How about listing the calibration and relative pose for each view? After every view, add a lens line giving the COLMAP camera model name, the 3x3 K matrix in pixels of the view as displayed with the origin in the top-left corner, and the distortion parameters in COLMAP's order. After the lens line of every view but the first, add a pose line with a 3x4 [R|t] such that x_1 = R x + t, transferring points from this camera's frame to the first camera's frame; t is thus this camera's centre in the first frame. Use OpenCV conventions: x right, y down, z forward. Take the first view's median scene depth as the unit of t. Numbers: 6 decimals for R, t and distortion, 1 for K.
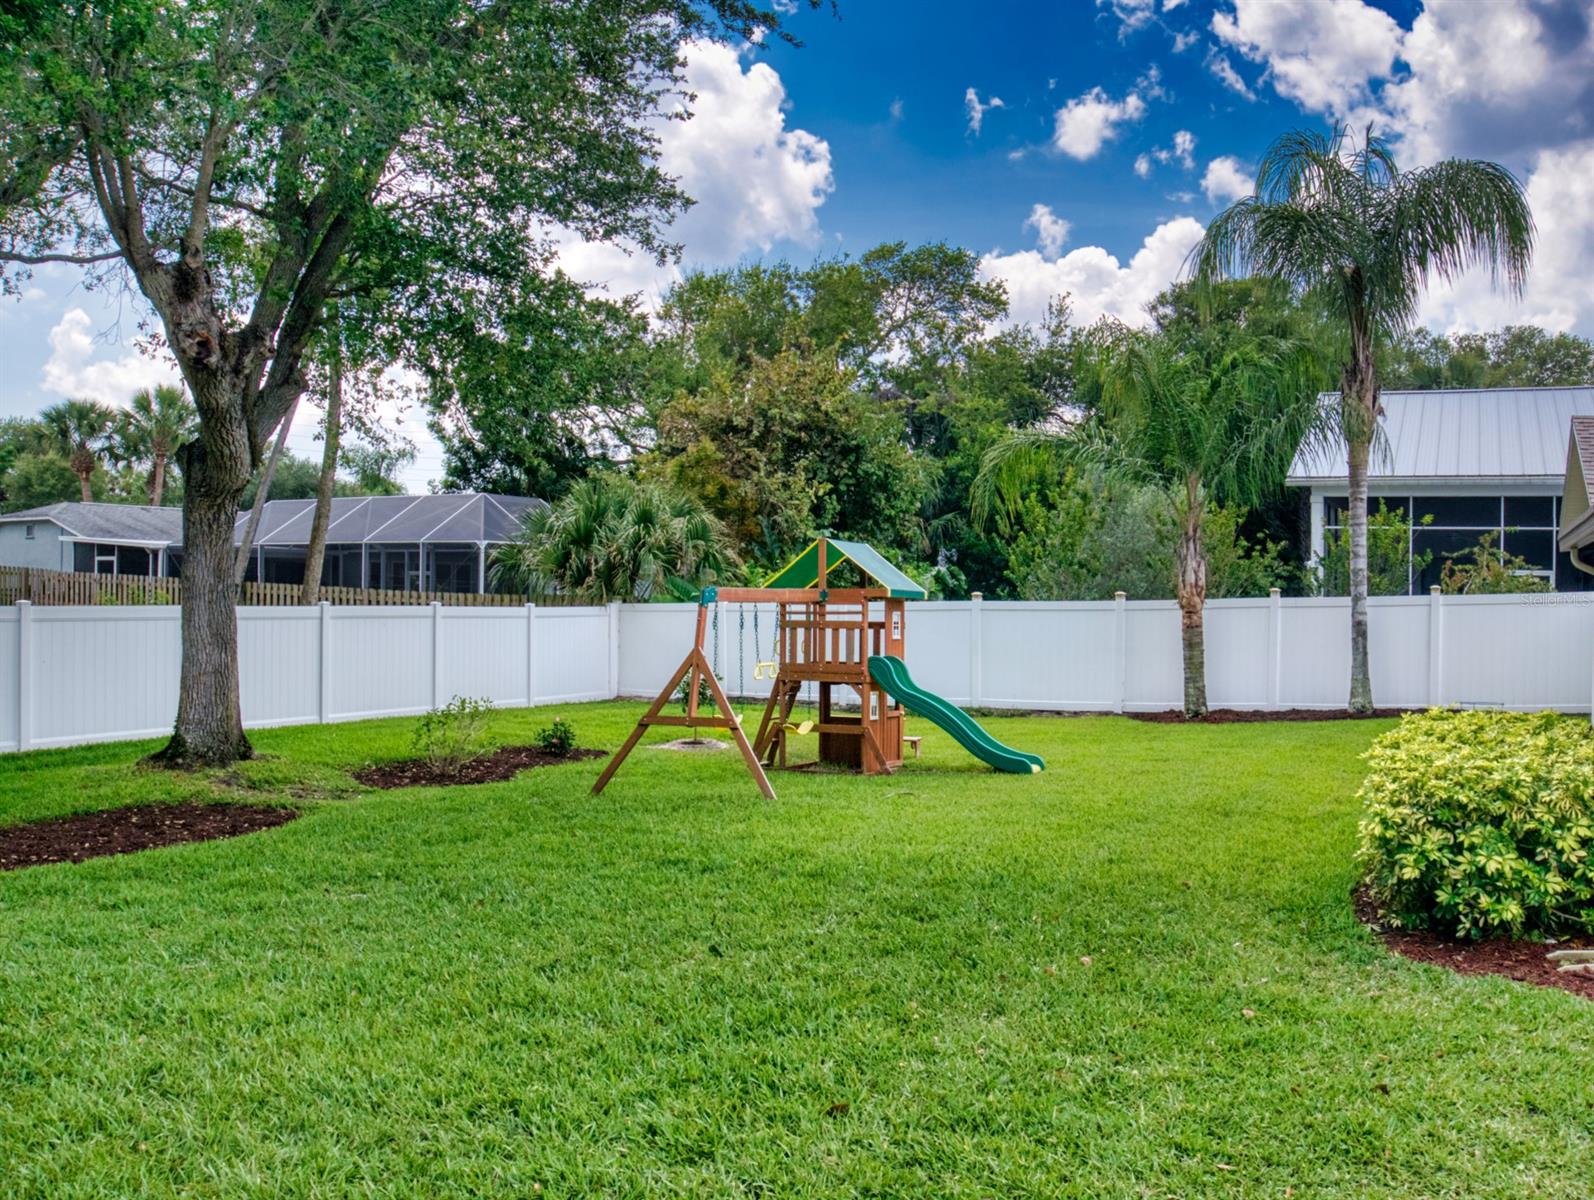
lens RADIAL K [[1368.8, 0, 795.6], [0, 1368.8, 620.3], [0, 0, 1]] dist [-0.149865, 0.010305]
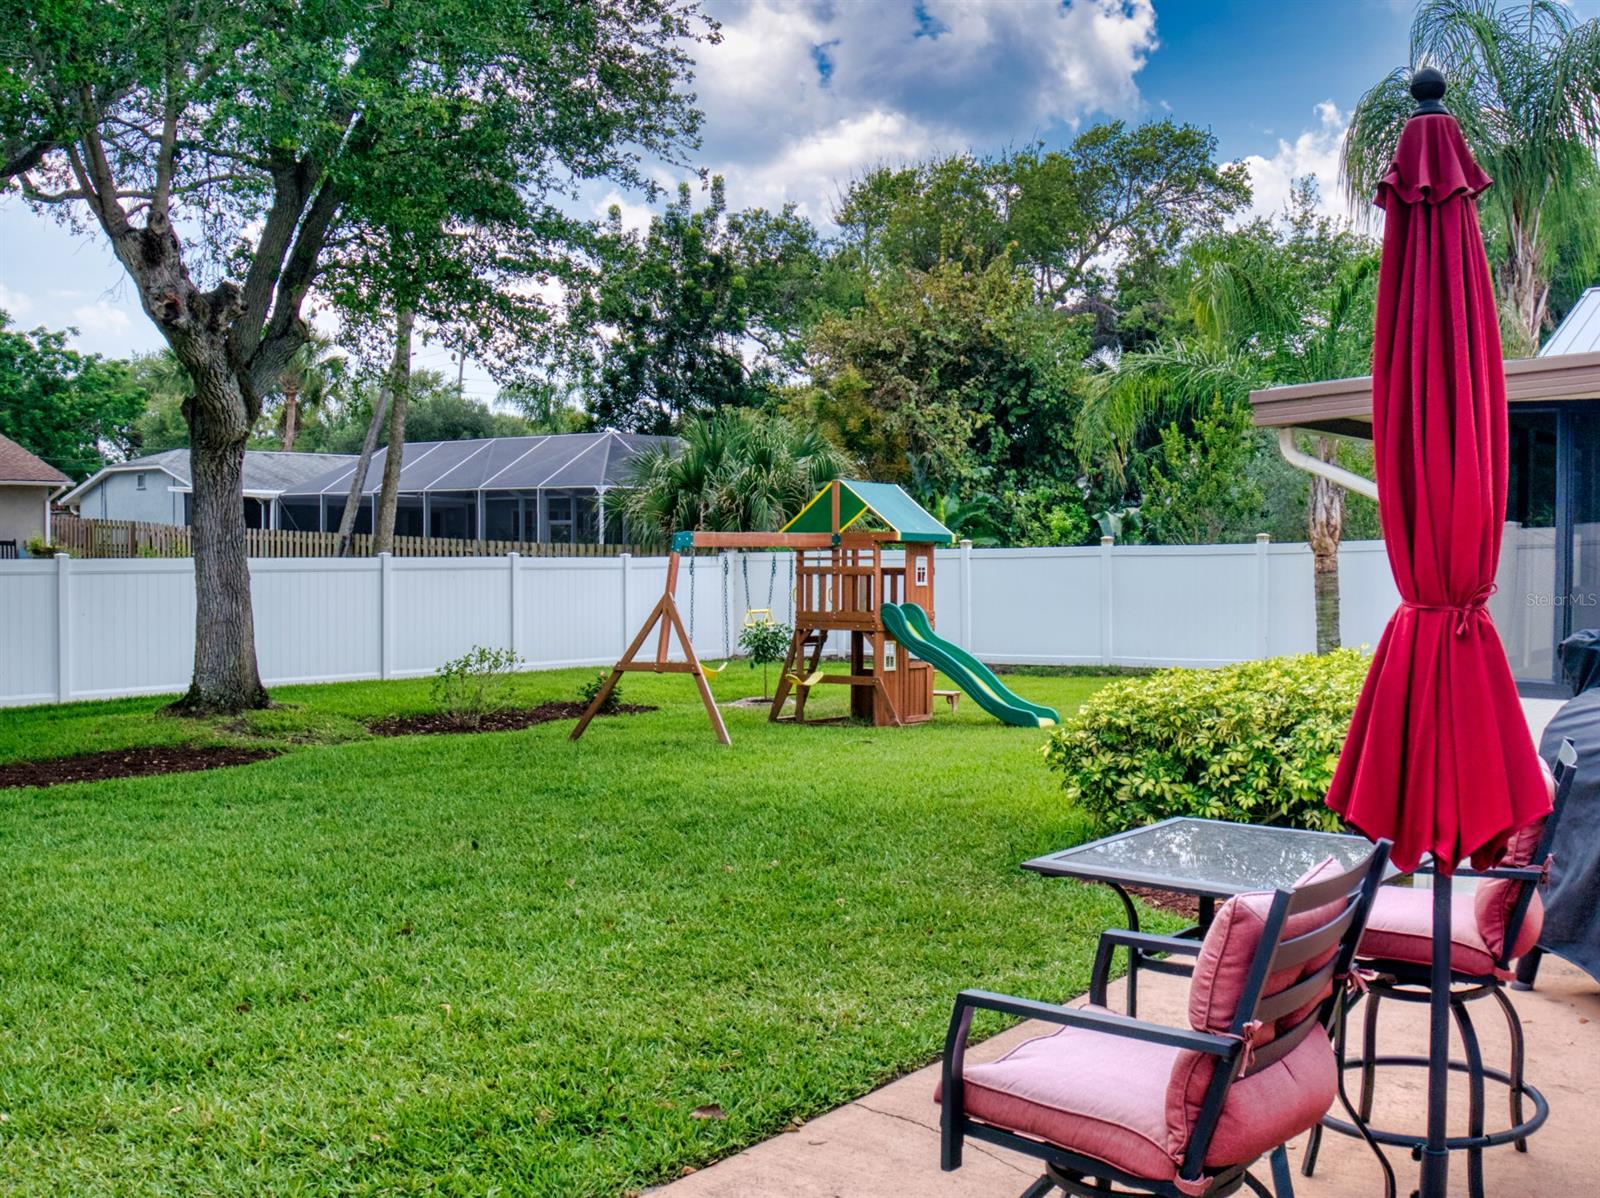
lens RADIAL K [[1662.7, 0, 800.0], [0, 1662.7, 599.0], [0, 0, 1]] dist [-0.114288, -0.004081]
pose [[0.983180, -0.004230, -0.182590, 0.154121], [0.006668, 0.999897, 0.012742, 0.006119], [0.182517, -0.013745, 0.983107, -0.103723]]
